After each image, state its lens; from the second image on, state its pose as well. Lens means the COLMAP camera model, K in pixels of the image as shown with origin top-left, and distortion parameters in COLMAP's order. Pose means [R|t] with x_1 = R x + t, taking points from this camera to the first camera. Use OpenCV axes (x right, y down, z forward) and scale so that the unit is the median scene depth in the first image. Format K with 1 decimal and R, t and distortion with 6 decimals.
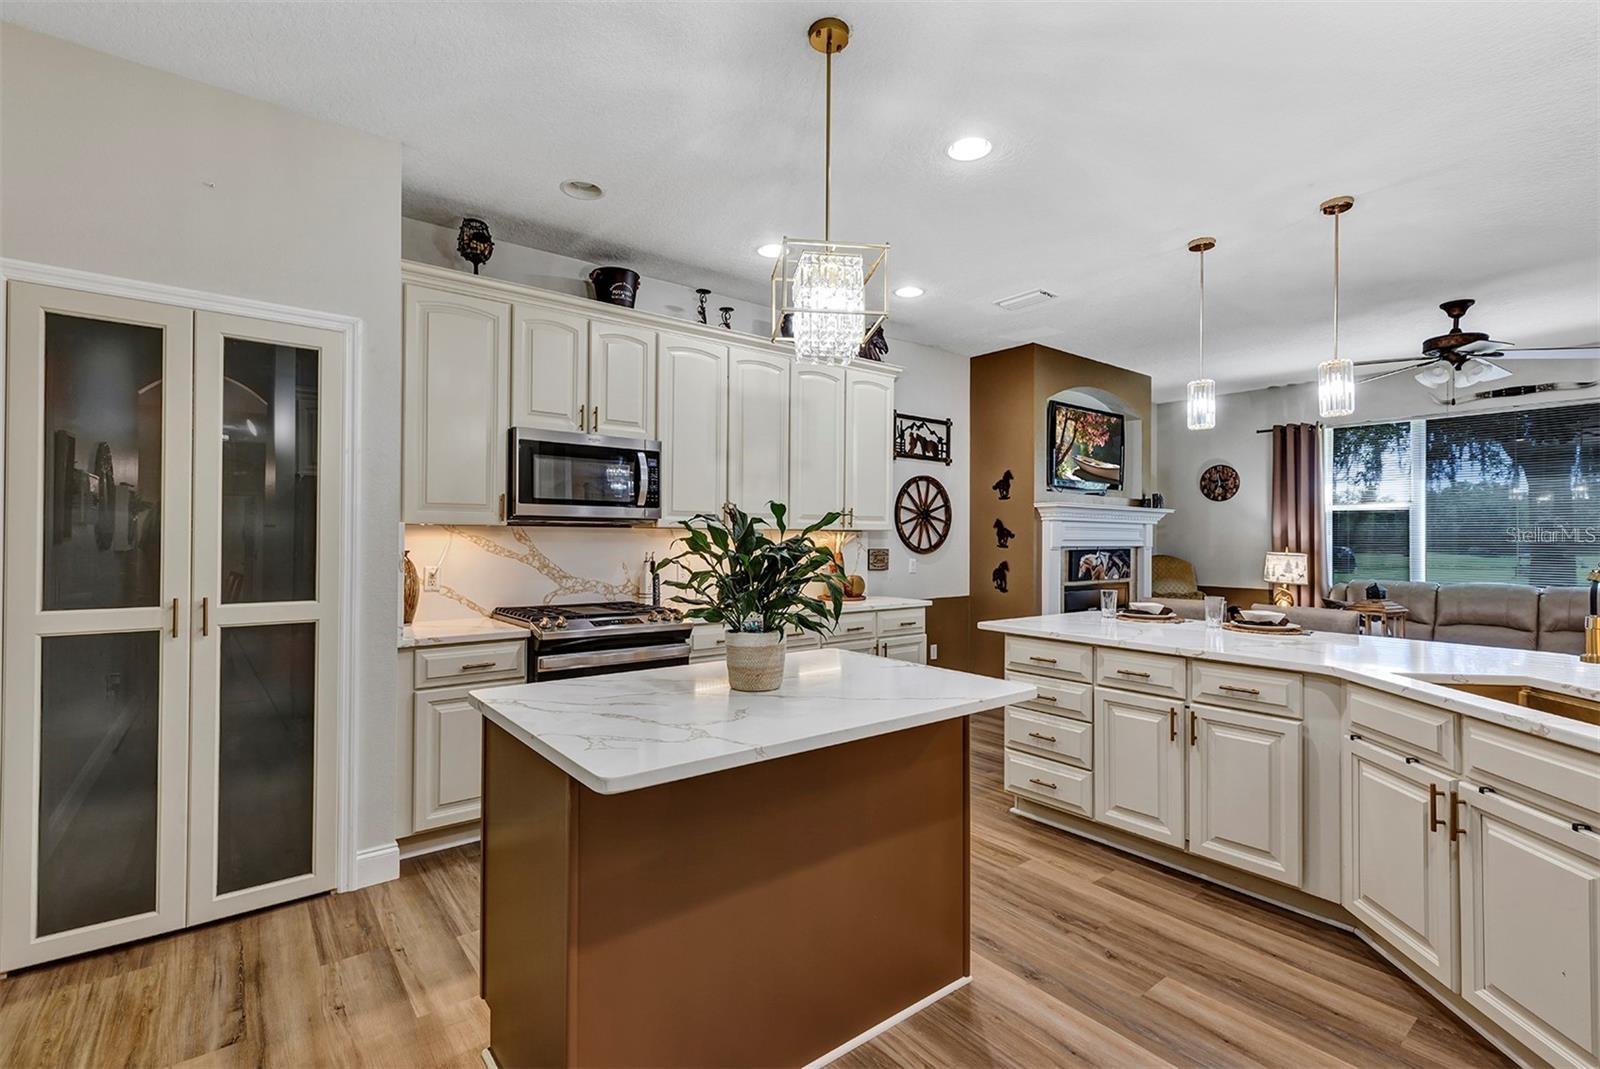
lens RADIAL K [[724.4, 0, 791.5], [0, 724.4, 532.3], [0, 0, 1]] dist [0.003490, 0.000163]
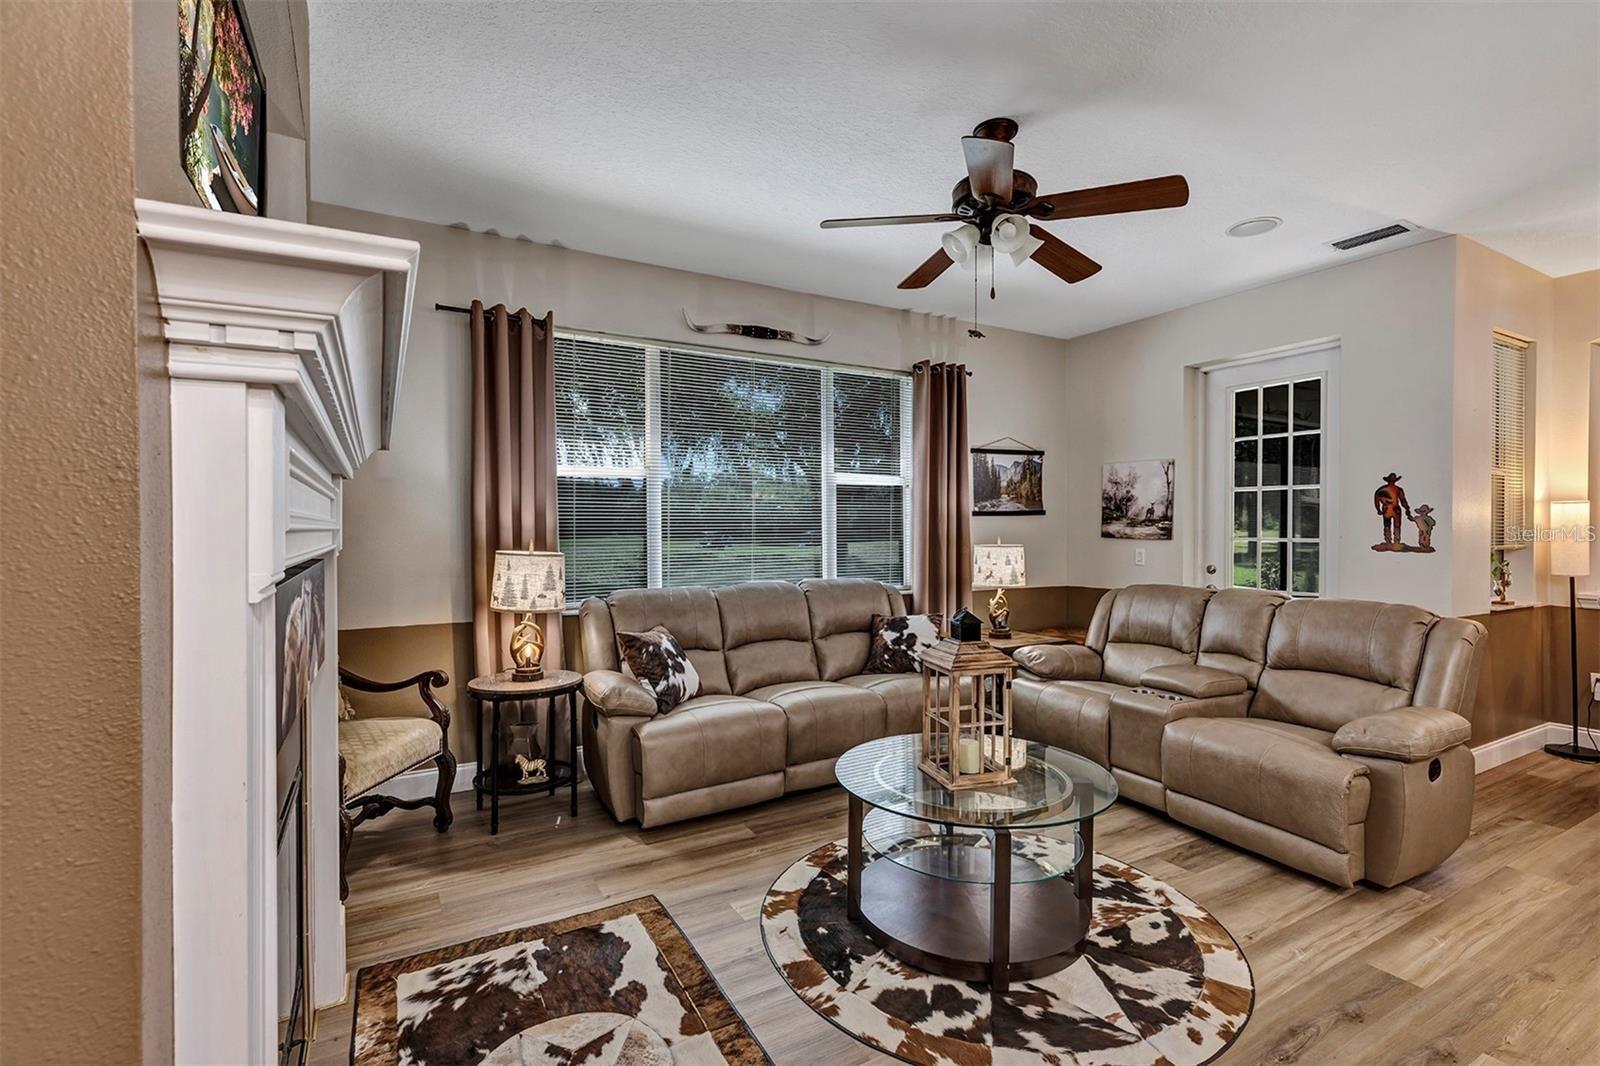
lens RADIAL K [[724.4, 0, 796.4], [0, 724.4, 531.2], [0, 0, 1]] dist [0.003490, 0.000163]
pose [[0.146076, -0.013668, 0.989179, 0.232975], [-0.004401, 0.999886, 0.014466, 0.006875], [-0.989264, -0.006467, 0.145999, 0.849775]]
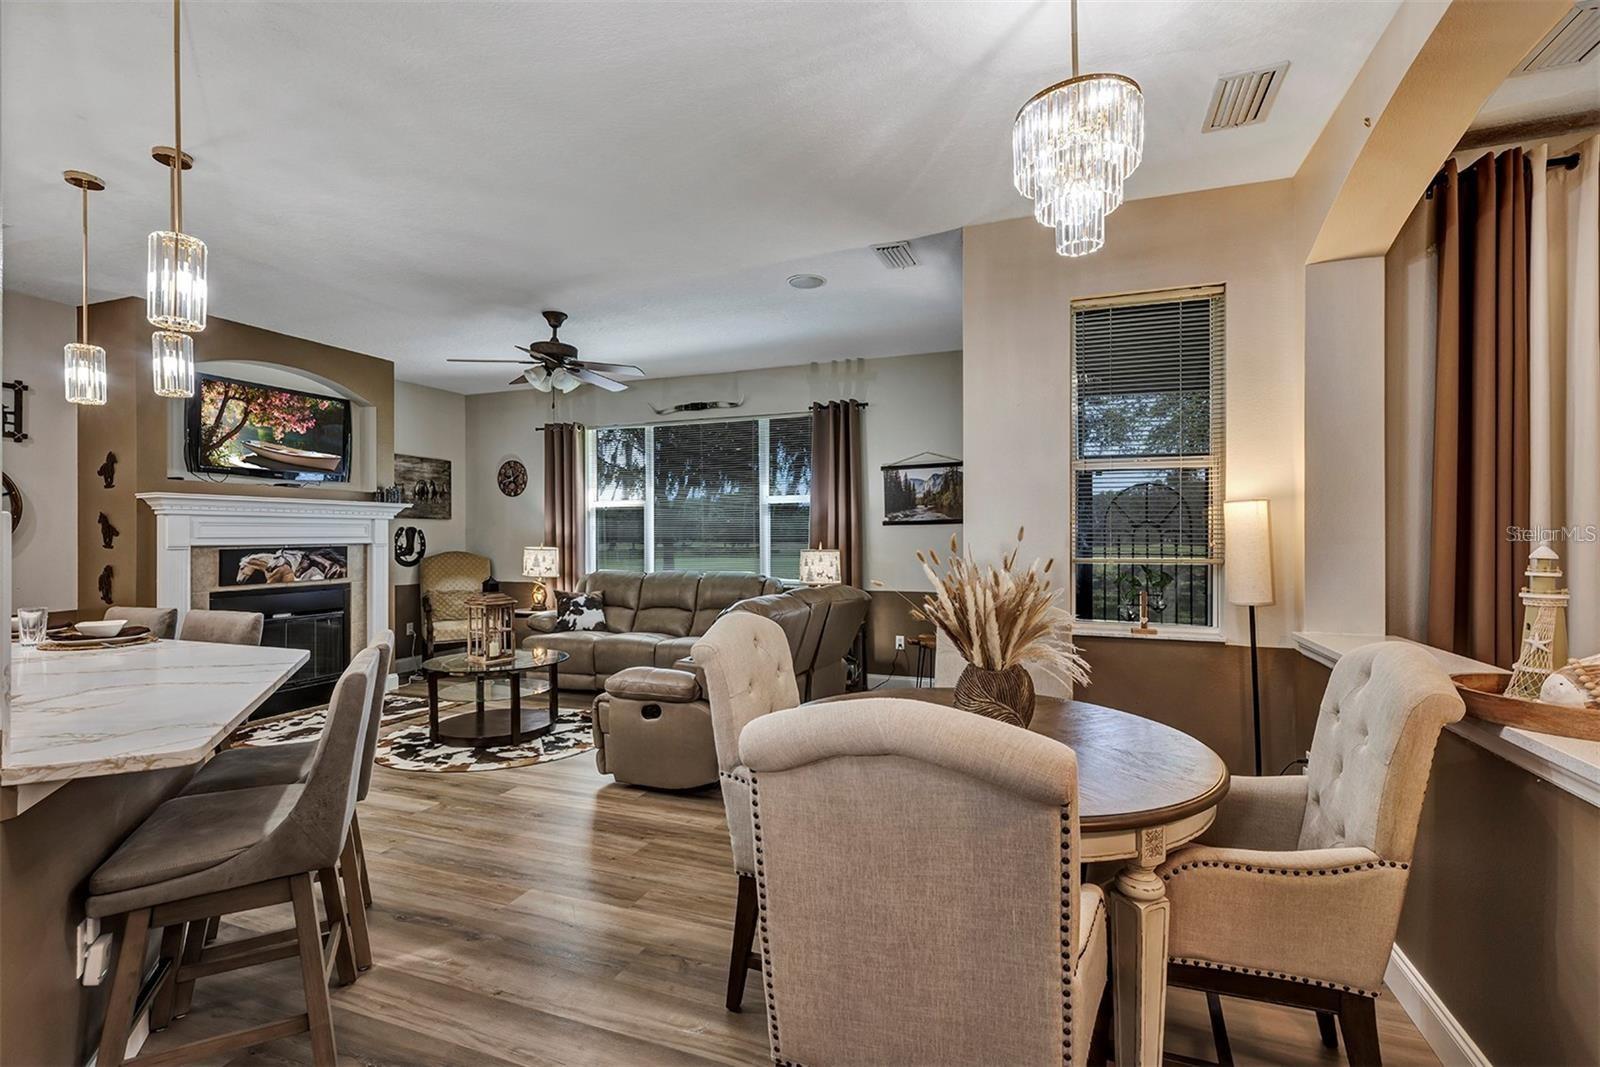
lens RADIAL K [[724.4, 0, 795.5], [0, 724.4, 523.2], [0, 0, 1]] dist [0.003490, 0.000163]
pose [[0.853193, -0.001850, 0.521591, 0.519859], [0.005905, 0.999964, -0.006112, 0.002595], [-0.521561, 0.008295, 0.853174, -0.083469]]
